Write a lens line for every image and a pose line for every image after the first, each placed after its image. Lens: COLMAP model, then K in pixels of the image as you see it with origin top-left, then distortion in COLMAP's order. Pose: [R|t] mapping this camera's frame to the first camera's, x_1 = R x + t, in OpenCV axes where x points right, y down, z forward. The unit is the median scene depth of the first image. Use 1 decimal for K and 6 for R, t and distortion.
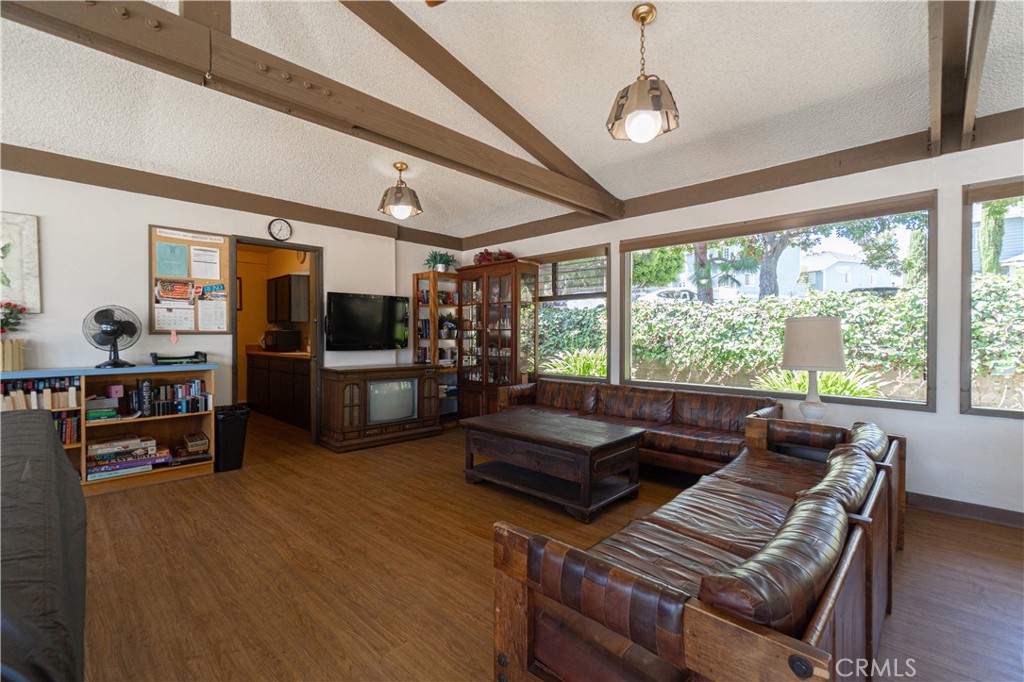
lens RADIAL K [[451.5, 0, 512.0], [0, 451.5, 341.0], [0, 0, 1]] dist [-0.012060, 0.000045]
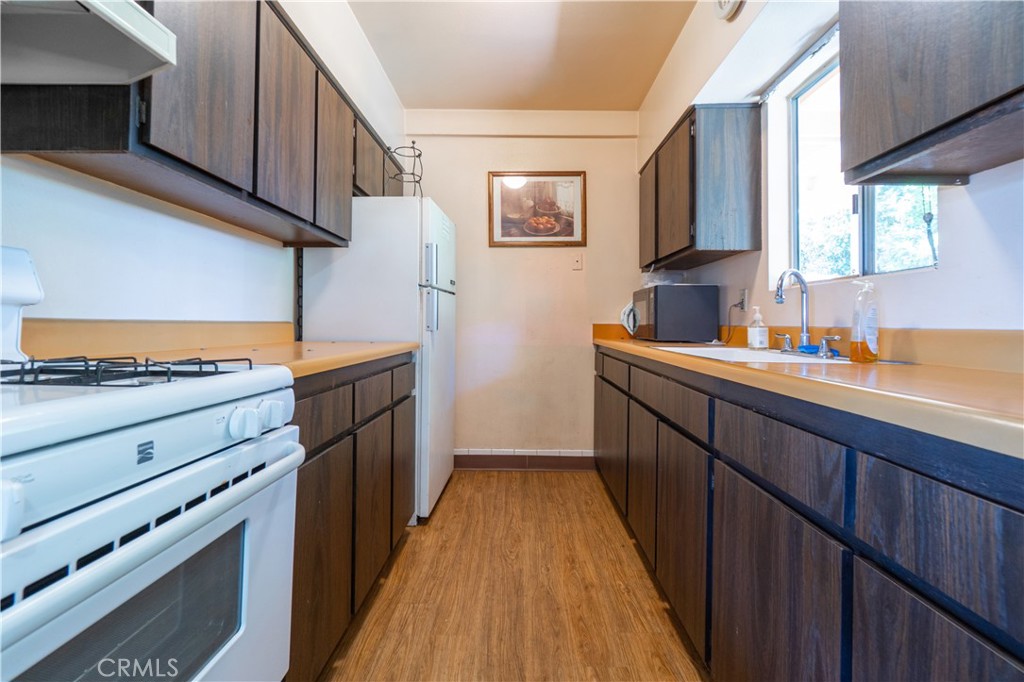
lens RADIAL K [[451.5, 0, 512.0], [0, 451.5, 341.0], [0, 0, 1]] dist [-0.012060, 0.000045]
pose [[0.676988, 0.022351, -0.735654, -0.329480], [0.001492, 0.999495, 0.031740, 0.010546], [0.735992, -0.022585, 0.676613, 0.658456]]
